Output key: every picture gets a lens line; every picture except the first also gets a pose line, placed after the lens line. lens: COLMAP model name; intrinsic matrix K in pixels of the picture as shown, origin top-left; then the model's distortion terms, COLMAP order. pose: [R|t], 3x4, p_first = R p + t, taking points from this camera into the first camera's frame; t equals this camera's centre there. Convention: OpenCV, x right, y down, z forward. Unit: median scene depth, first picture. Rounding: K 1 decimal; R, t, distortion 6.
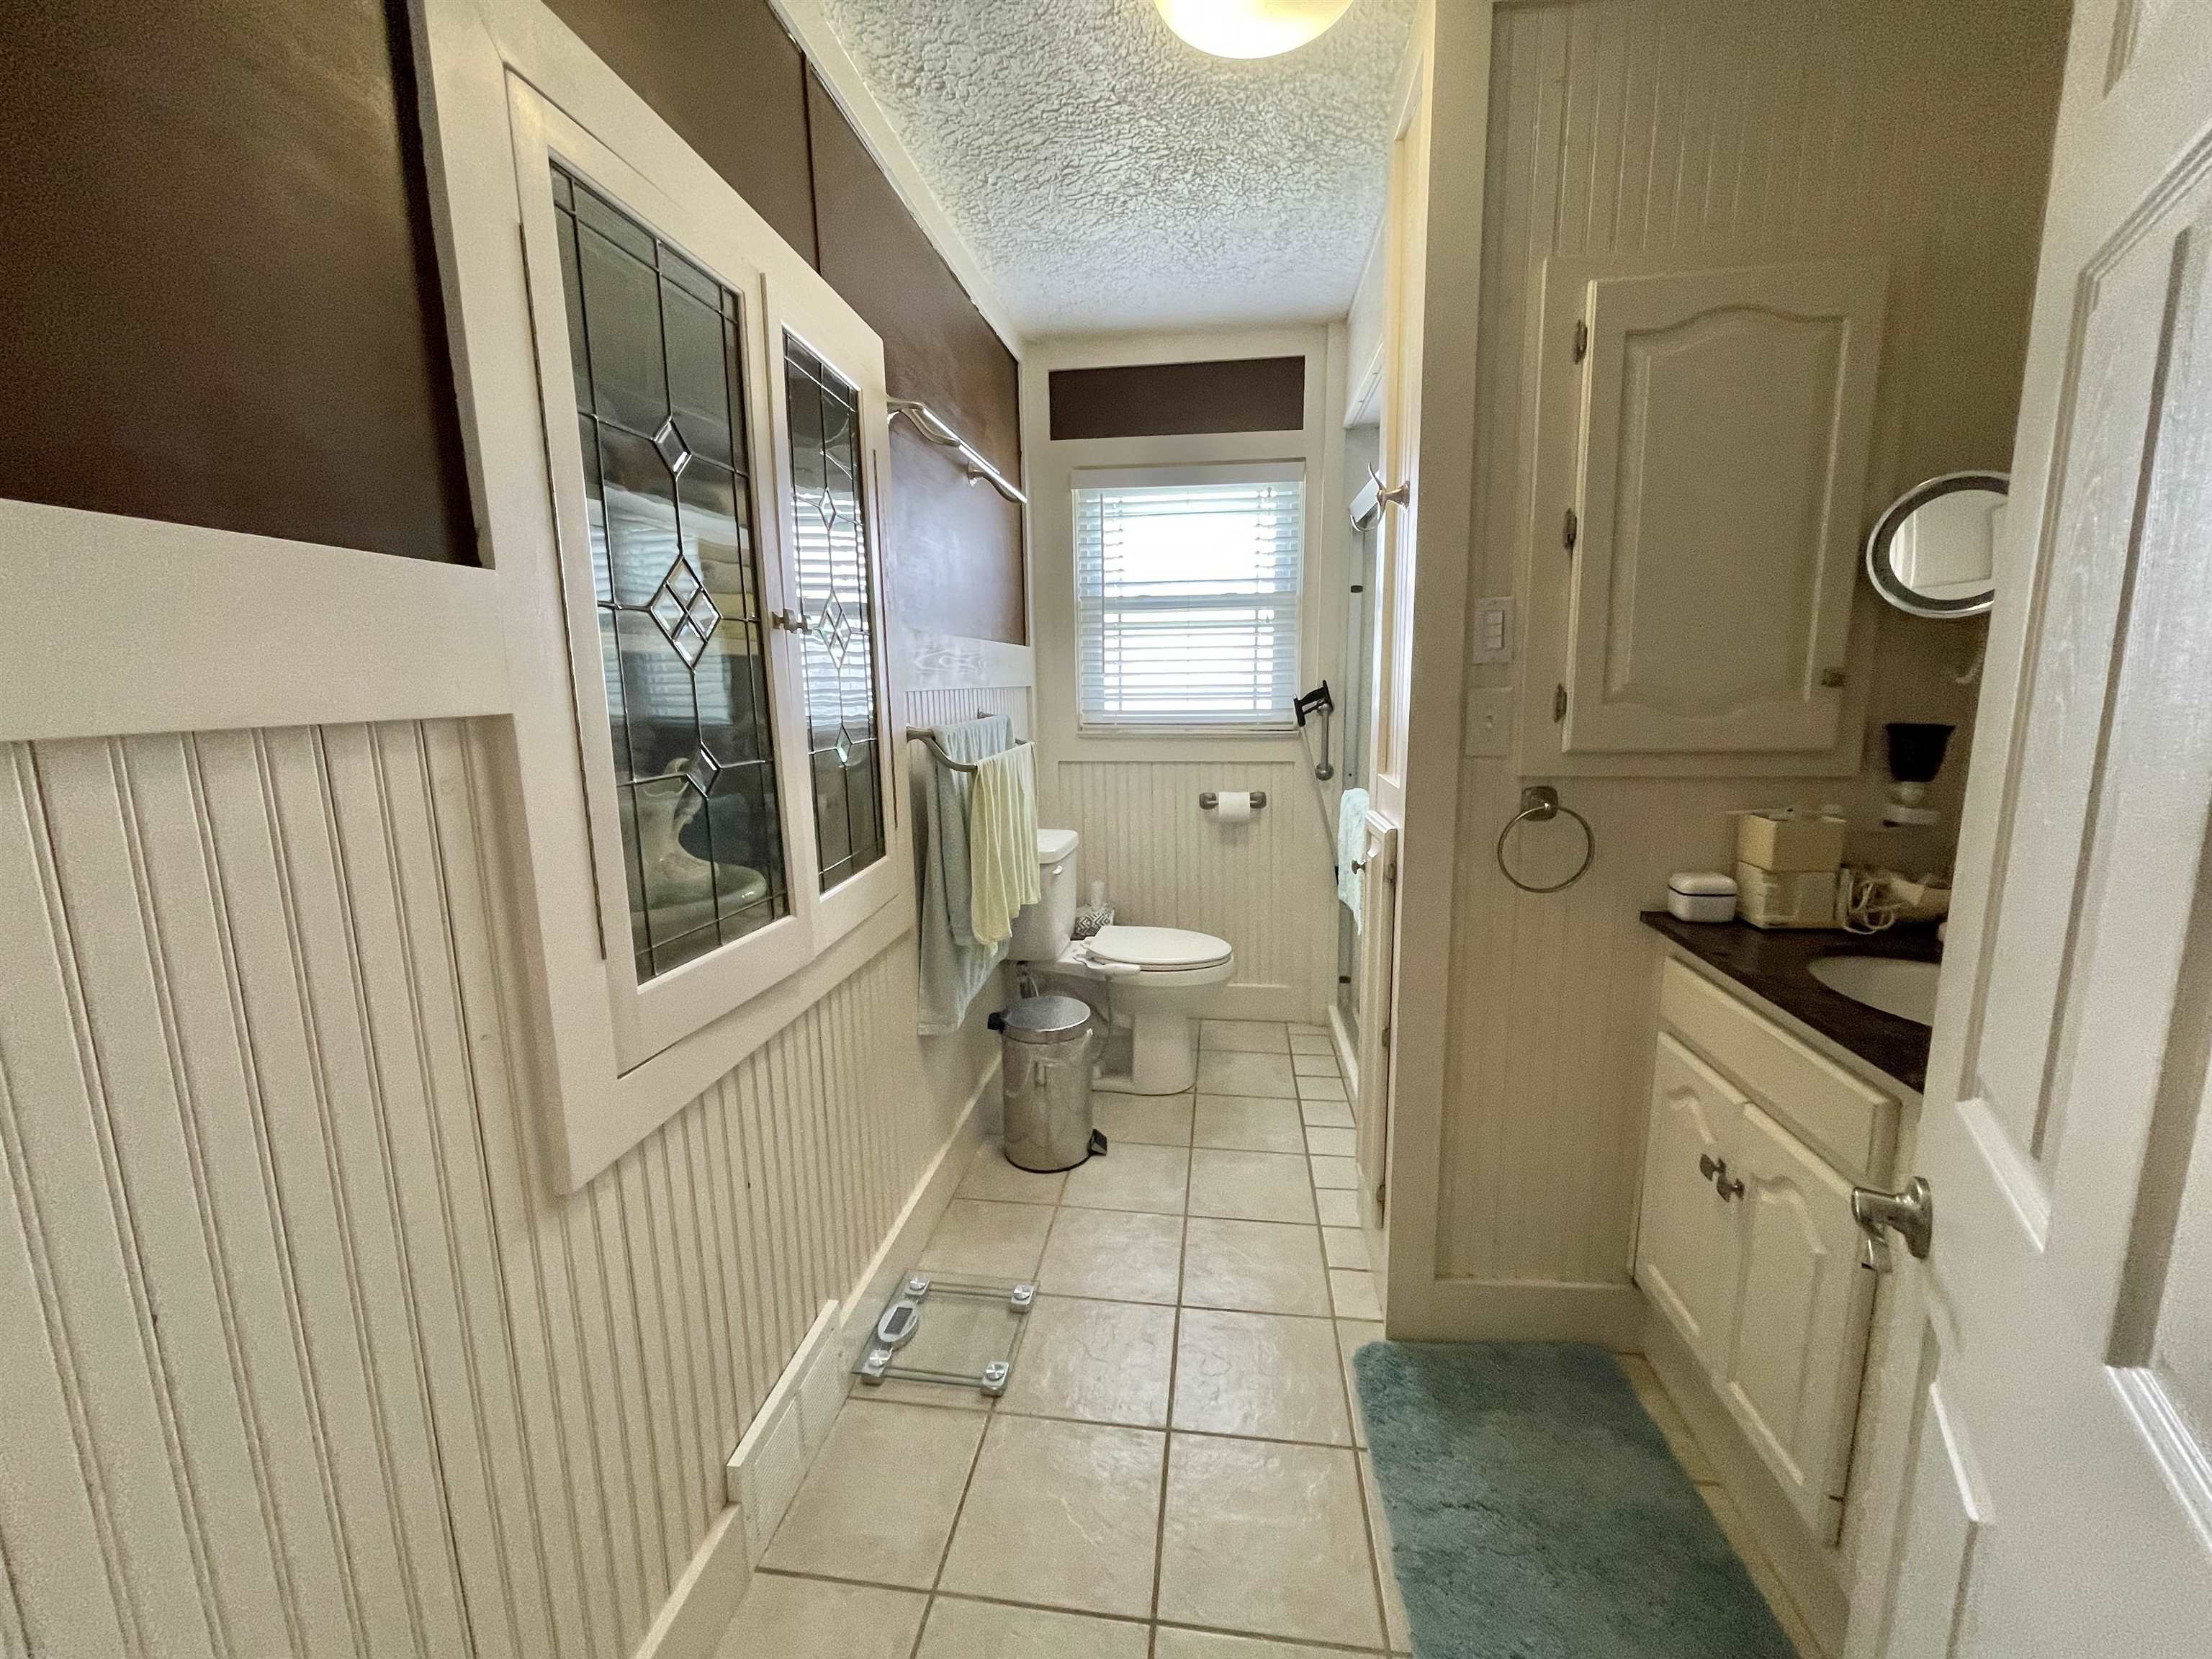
lens RADIAL K [[883.4, 0, 1115.6], [0, 883.4, 819.8], [0, 0, 1]] dist [-0.001394, -0.005025]
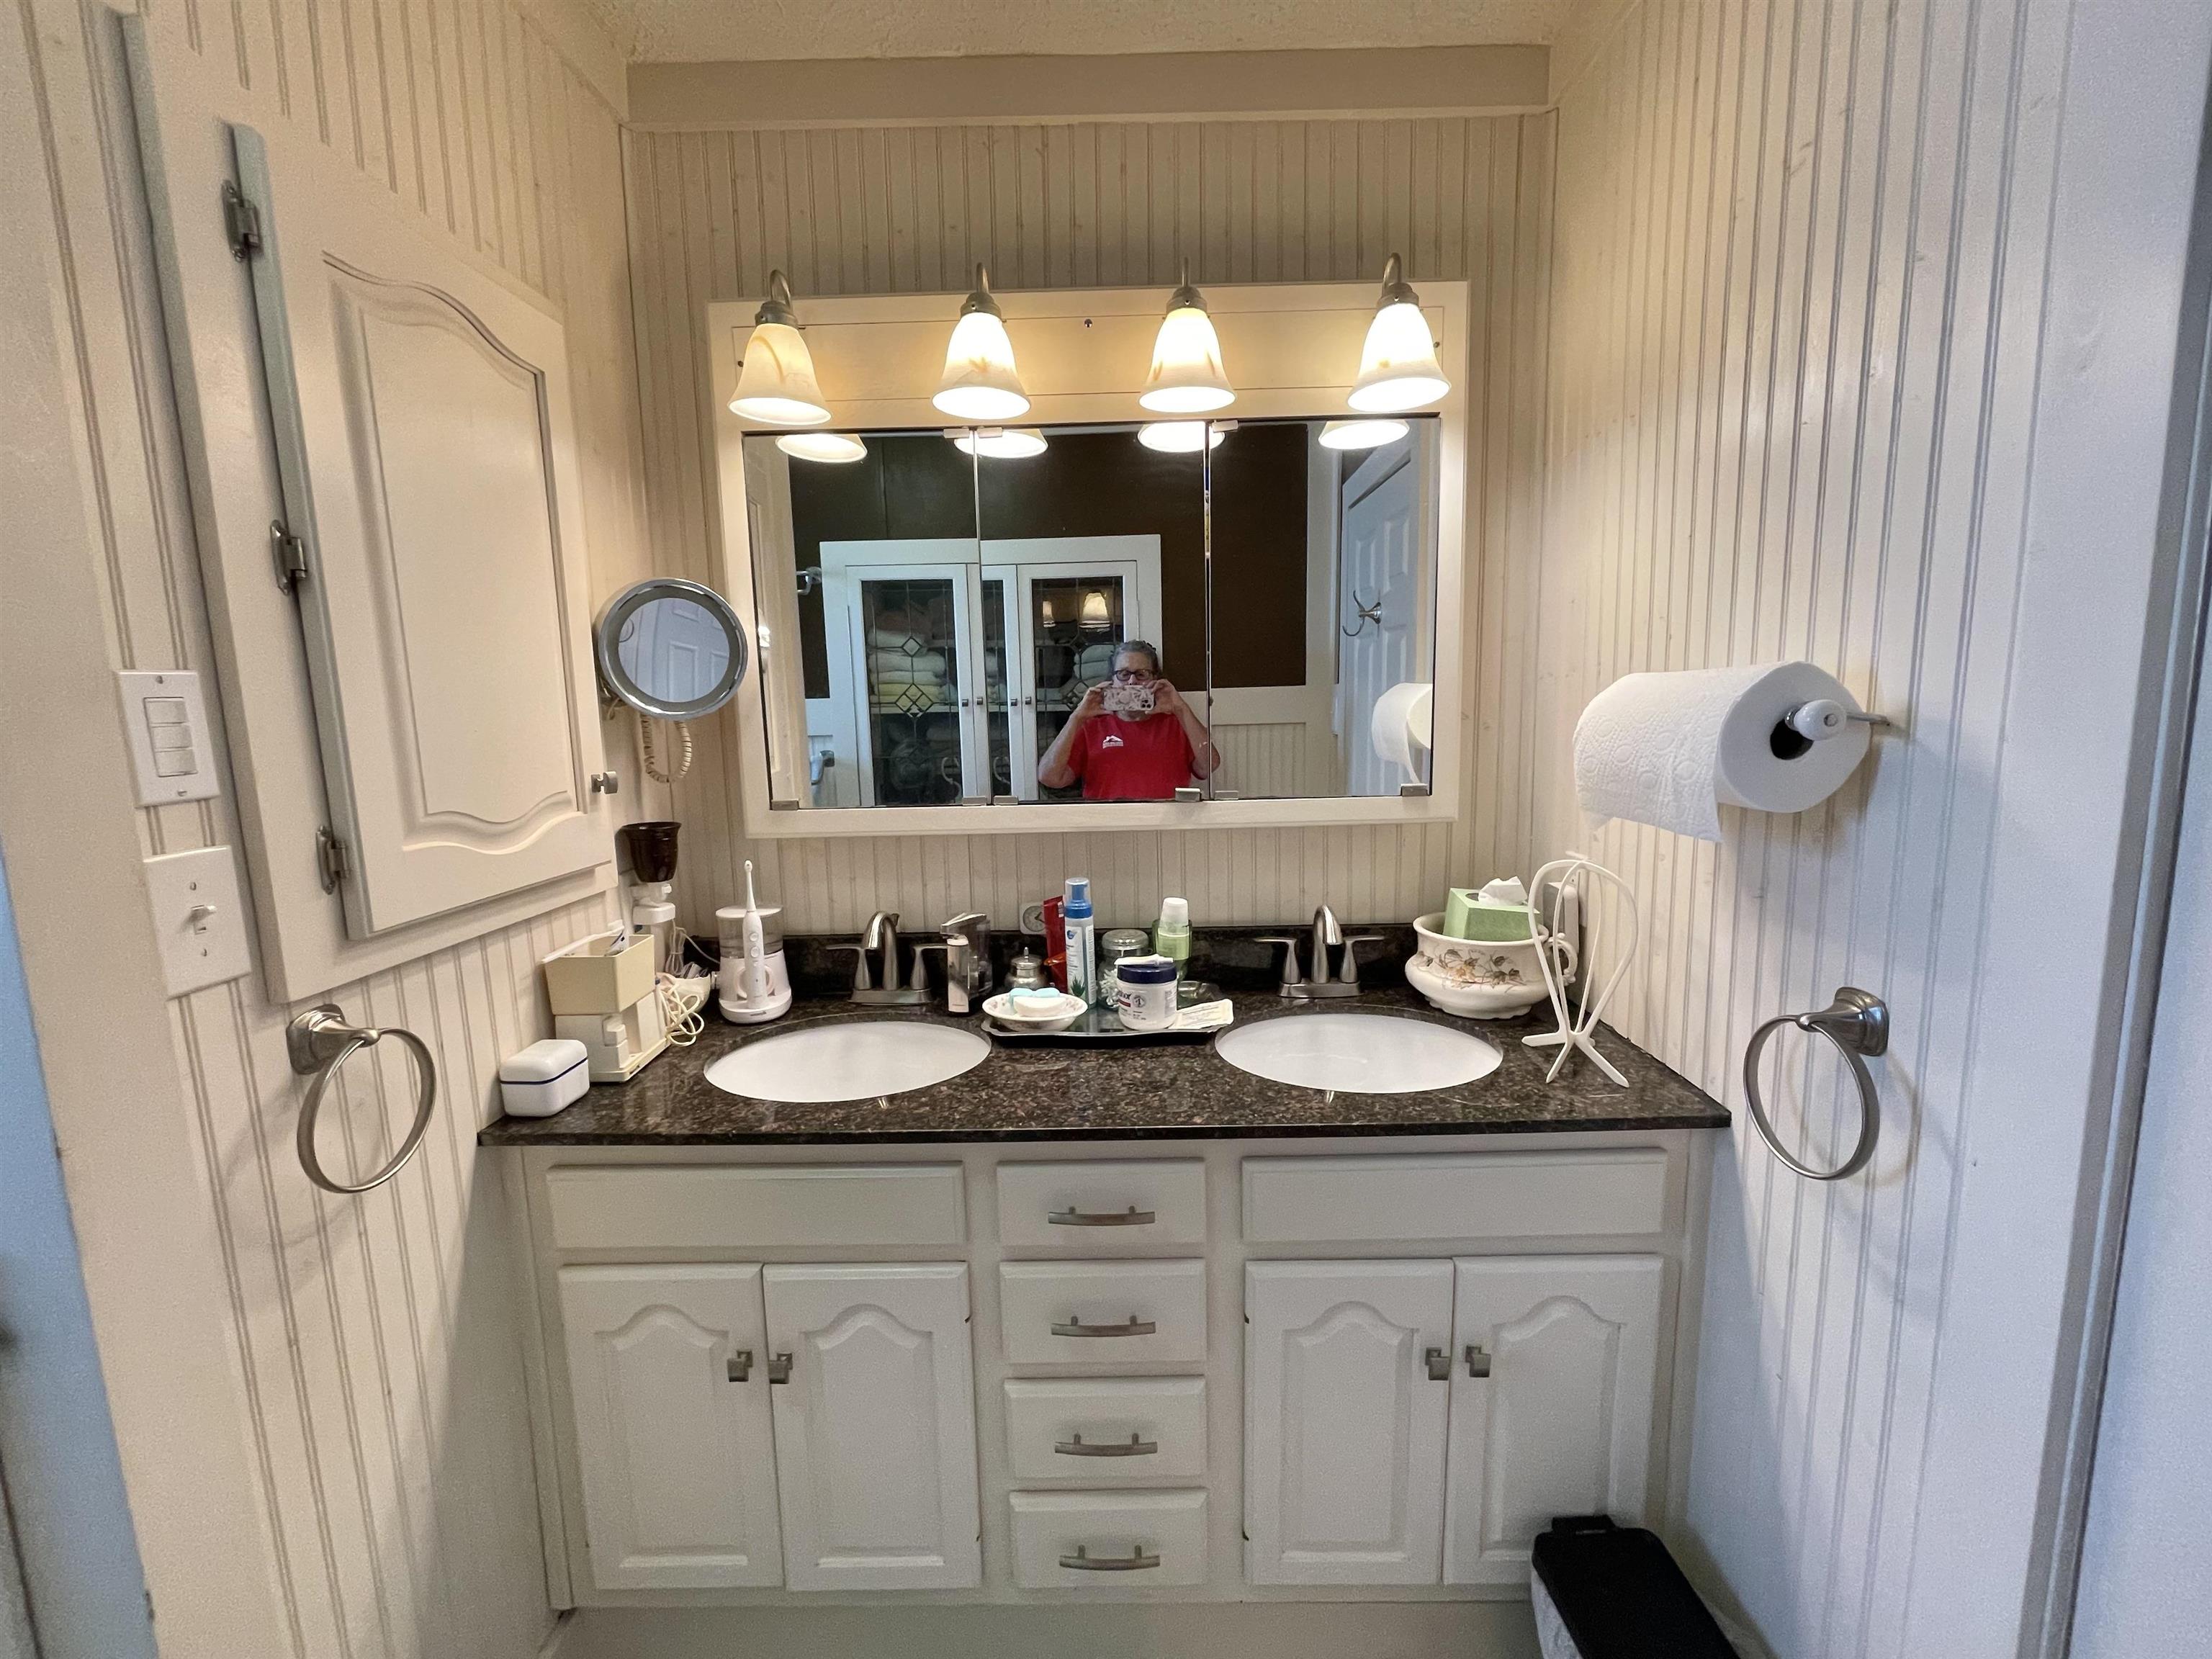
lens RADIAL K [[883.4, 0, 1115.6], [0, 883.4, 819.8], [0, 0, 1]] dist [-0.001394, -0.005025]
pose [[-0.114958, -0.114559, 0.986743, -0.120268], [0.179878, 0.974506, 0.134095, -0.143366], [-0.976949, 0.192908, -0.091421, 0.540705]]
